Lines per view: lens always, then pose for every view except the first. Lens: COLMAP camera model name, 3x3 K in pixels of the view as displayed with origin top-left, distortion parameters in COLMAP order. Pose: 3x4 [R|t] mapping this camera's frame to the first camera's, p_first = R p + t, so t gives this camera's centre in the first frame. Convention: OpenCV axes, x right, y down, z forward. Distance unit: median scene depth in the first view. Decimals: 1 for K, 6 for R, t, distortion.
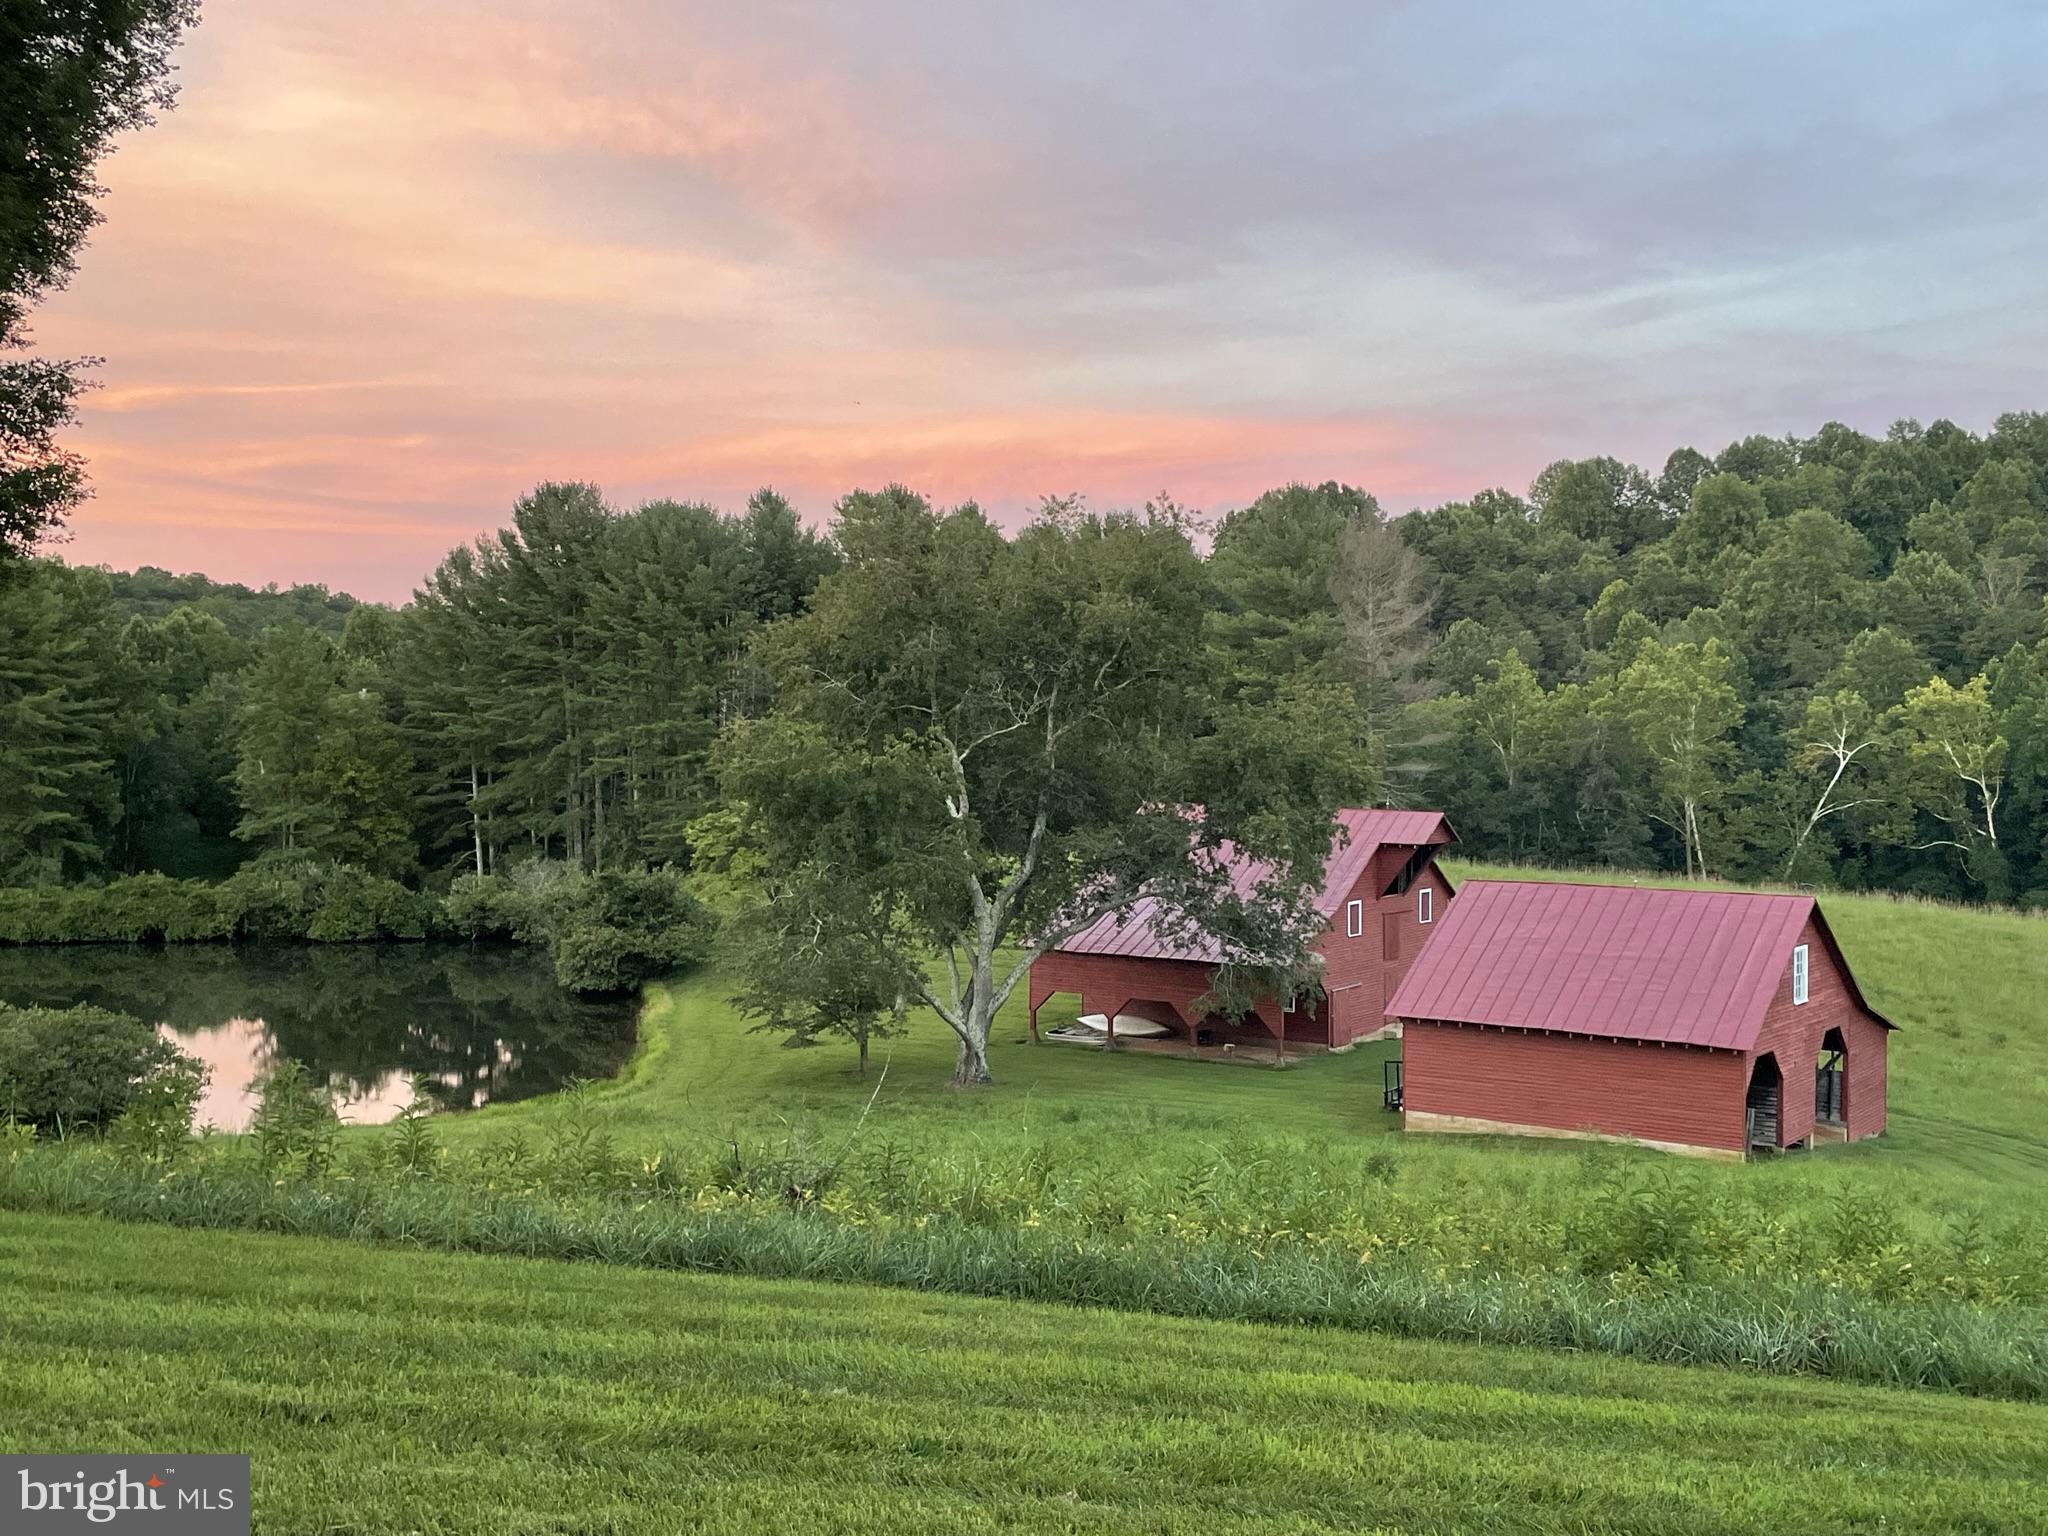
lens RADIAL K [[2136.5, 0, 1010.2], [0, 2136.5, 756.2], [0, 0, 1]] dist [0.064512, 0.000000]
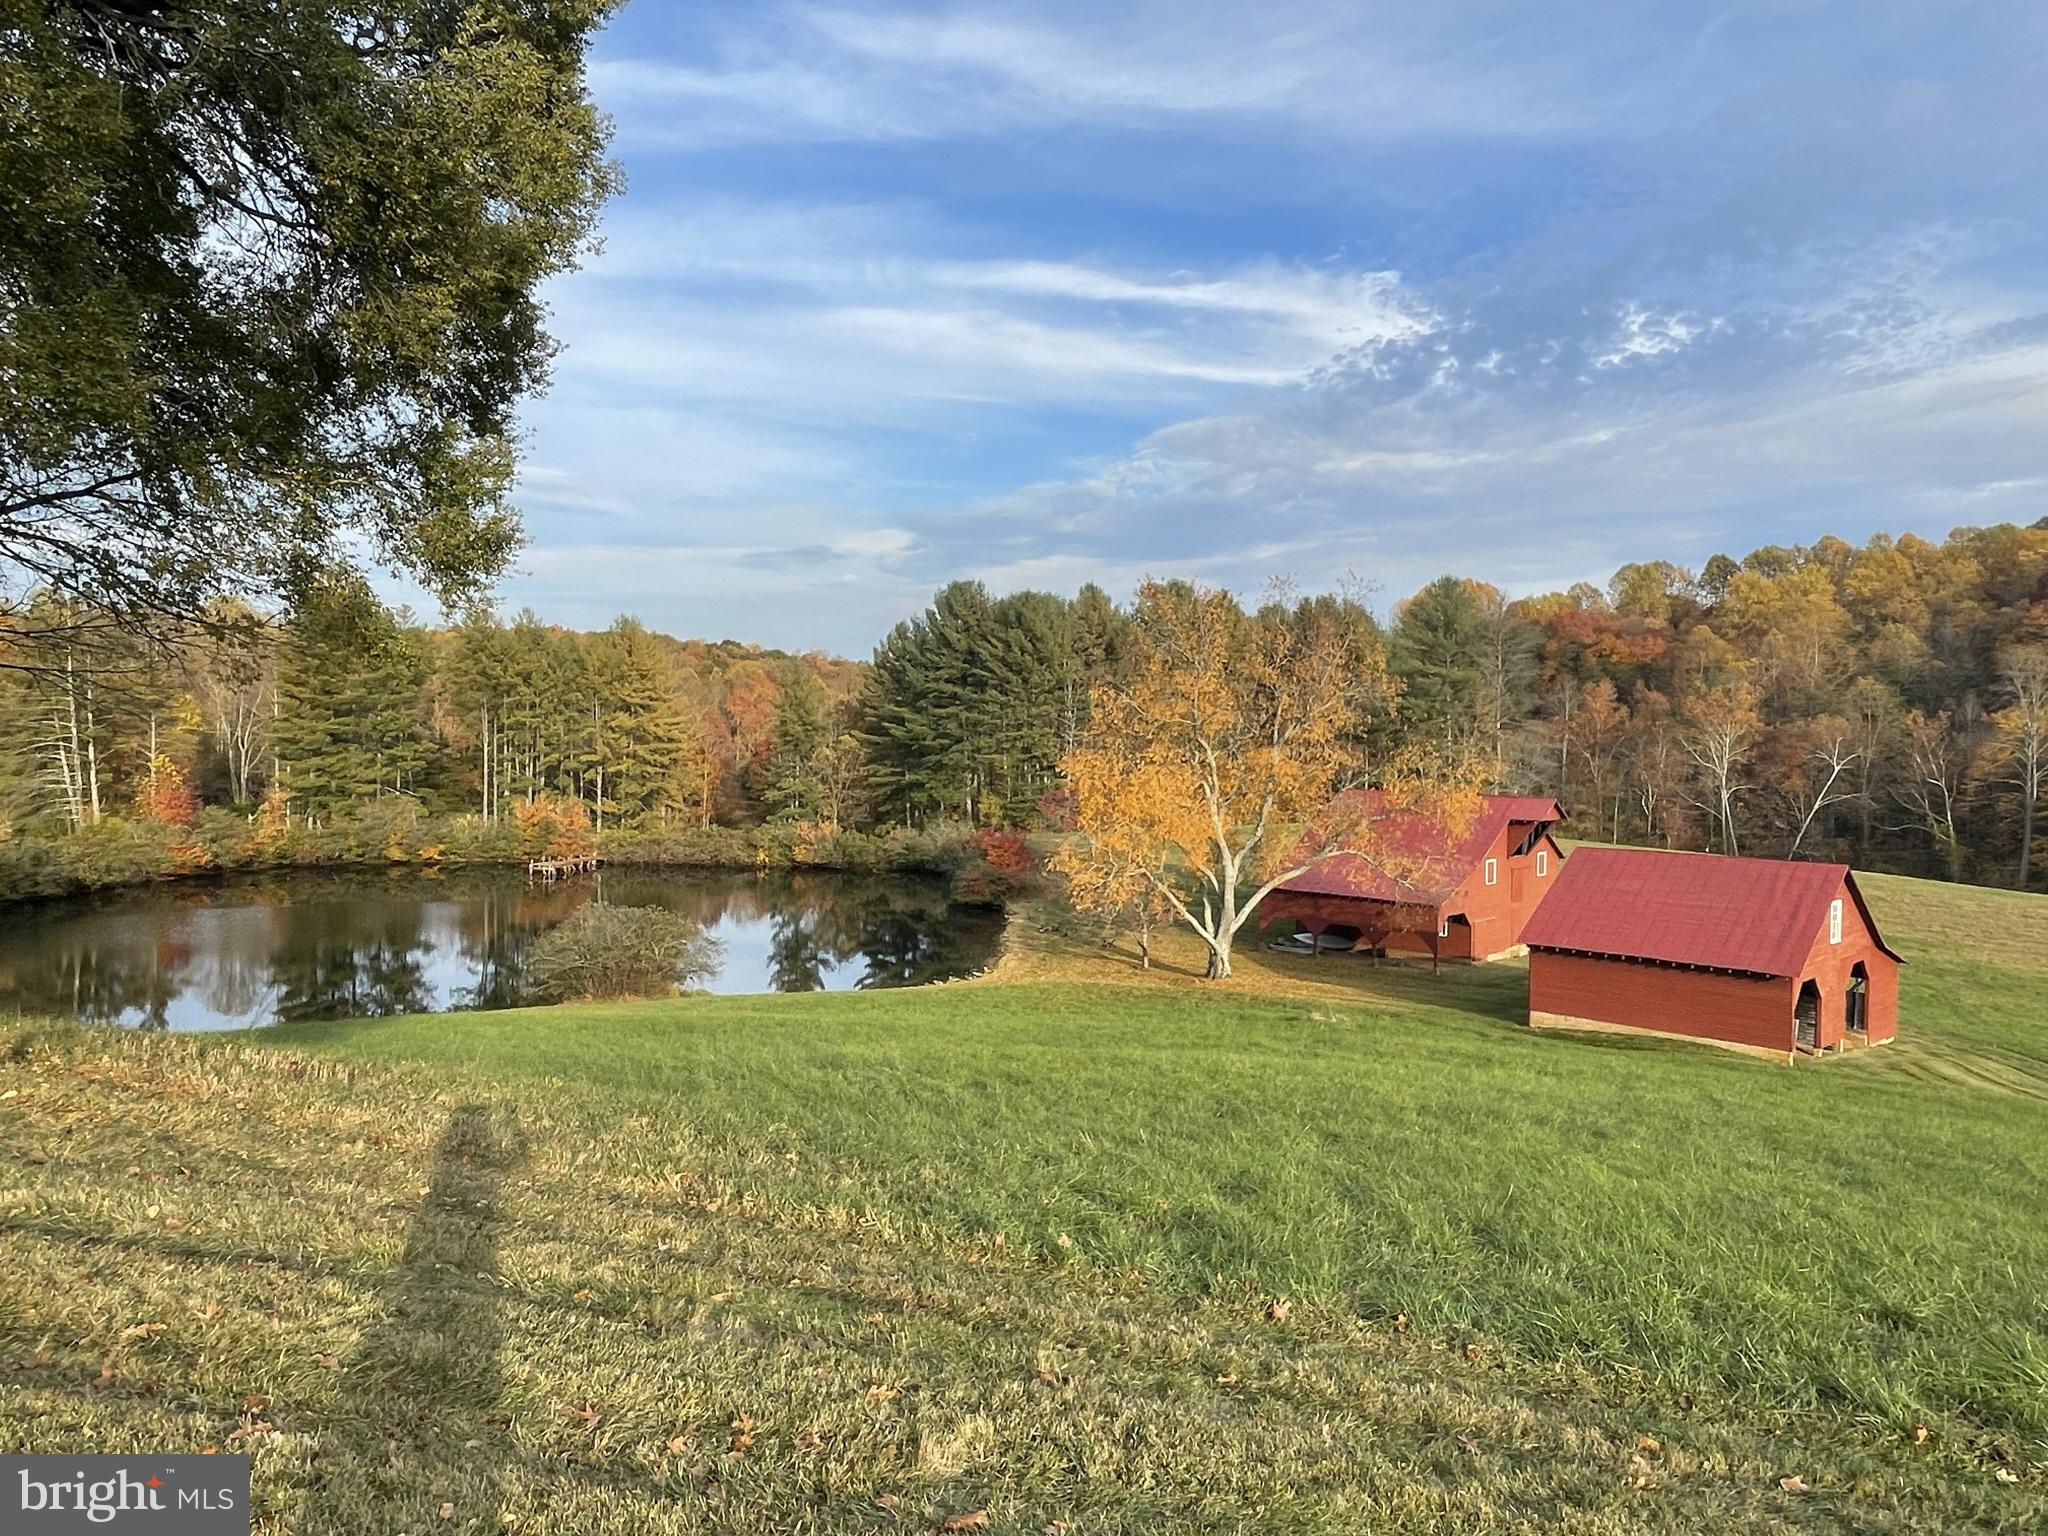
lens RADIAL K [[1359.7, 0, 1021.4], [0, 1359.7, 699.1], [0, 0, 1]] dist [-0.003080, 0.002693]
pose [[0.985563, 0.005068, -0.169236, 0.003176], [-0.012454, 0.999014, -0.042612, 0.001981], [0.168853, 0.044104, 0.984654, 0.031156]]
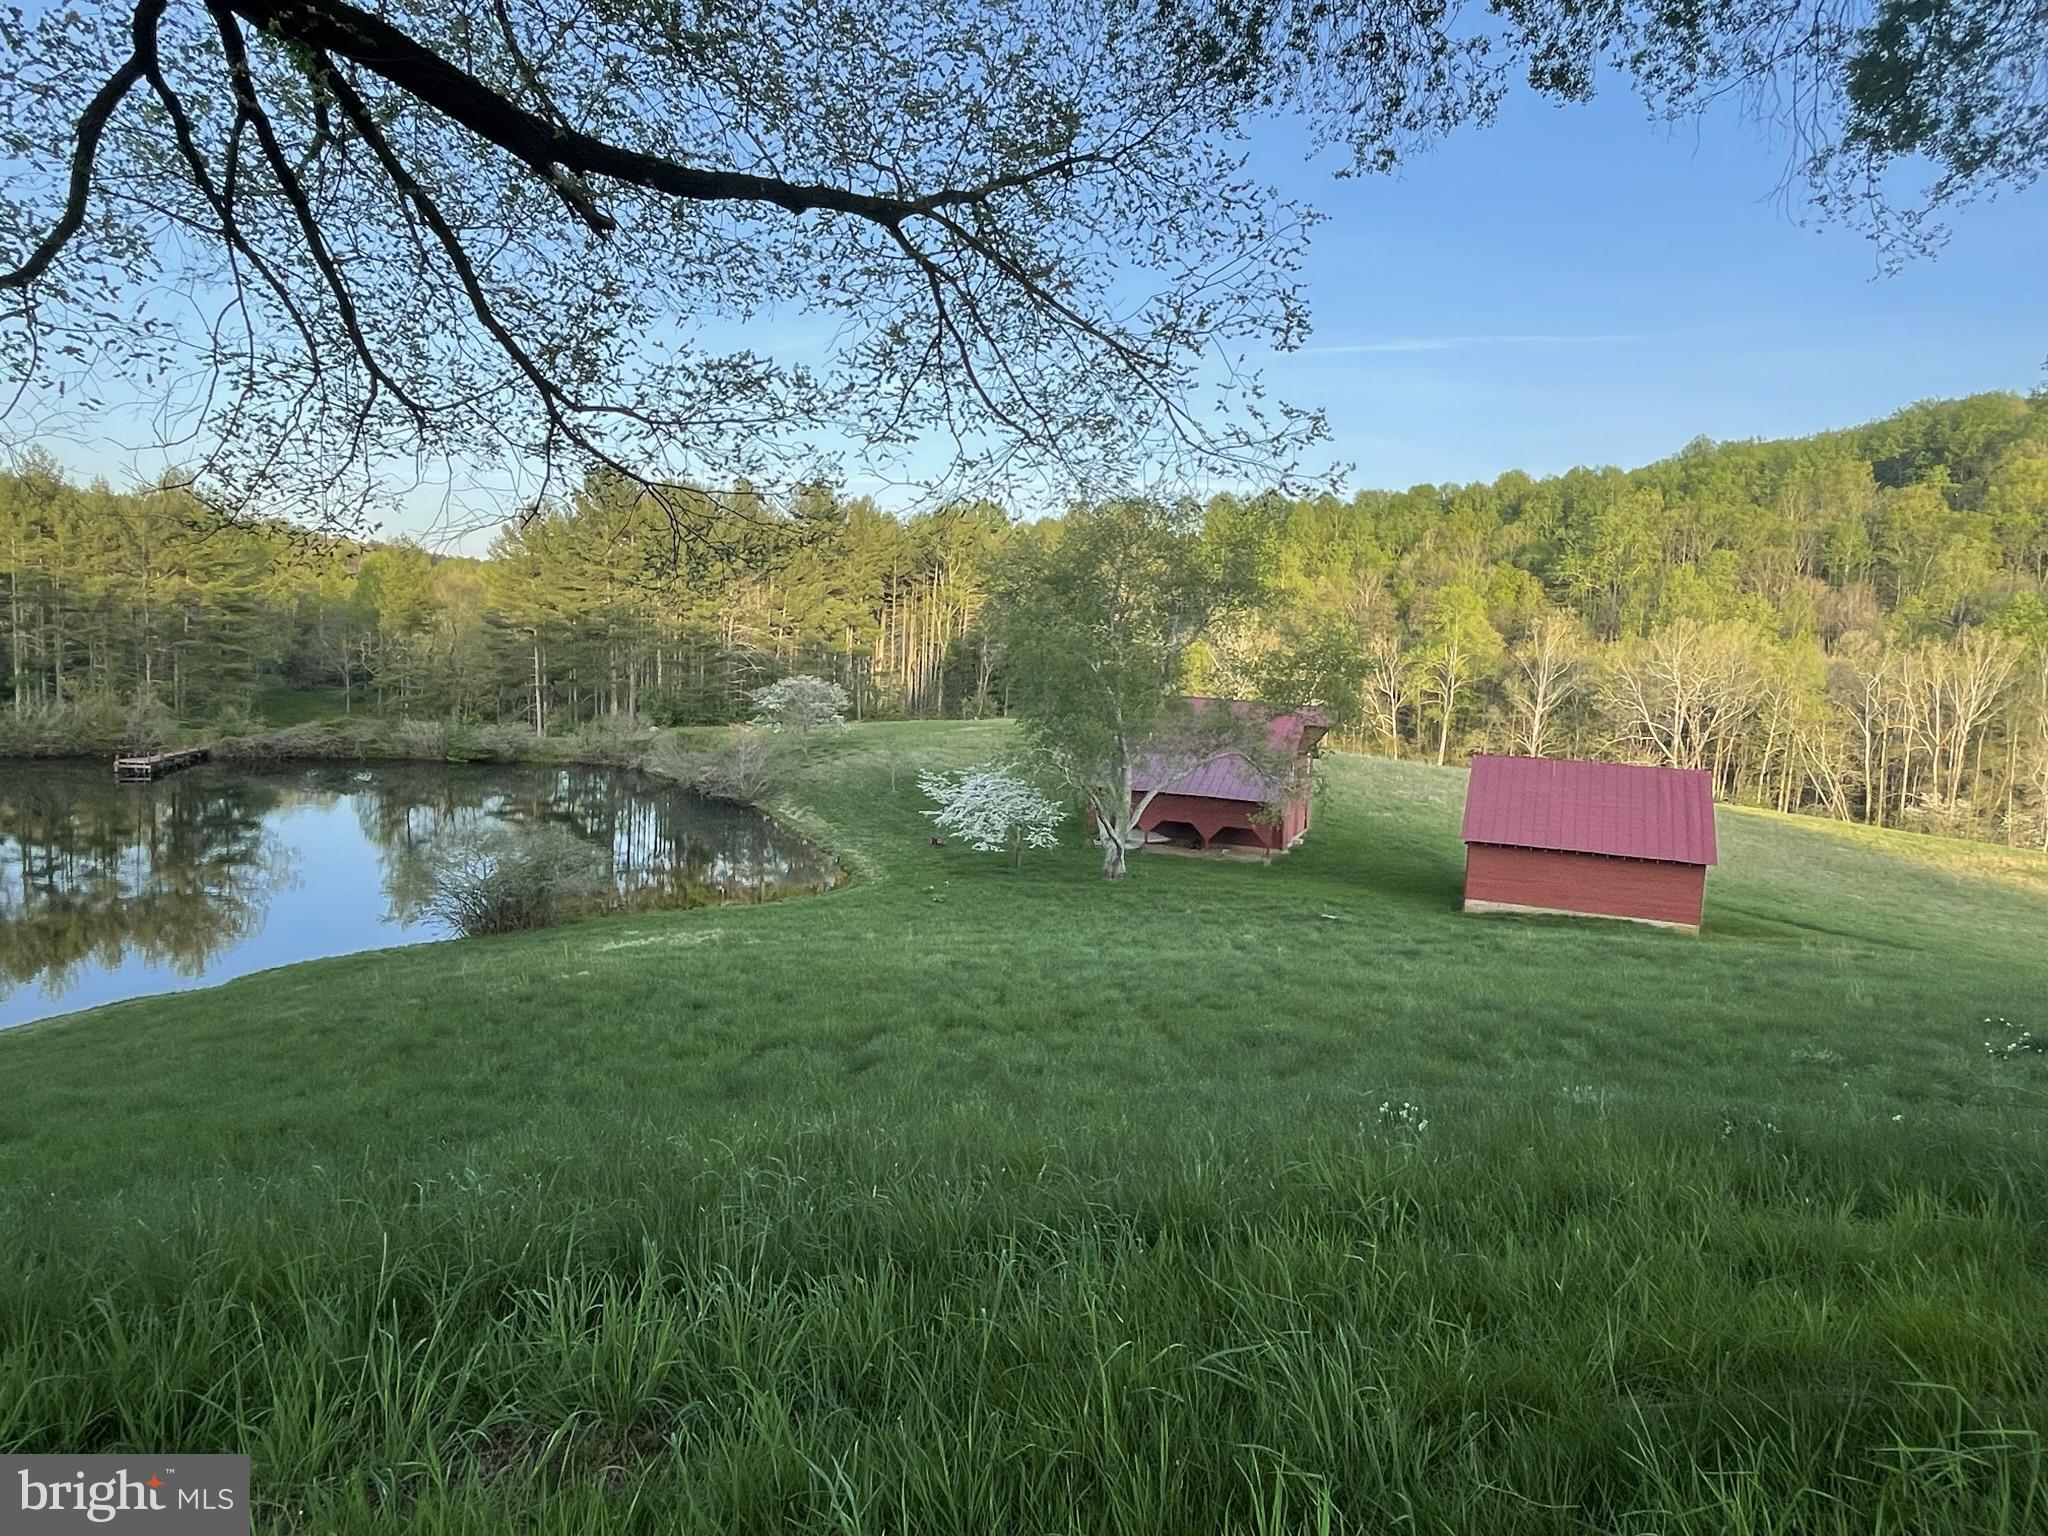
lens RADIAL K [[1249.9, 0, 1022.7], [0, 1249.9, 761.8], [0, 0, 1]] dist [-0.003950, 0.000659]
pose [[0.967519, 0.023365, 0.251715, -0.177319], [-0.043832, 0.996143, 0.076012, 0.003758], [-0.248968, -0.084576, 0.964812, 0.094545]]
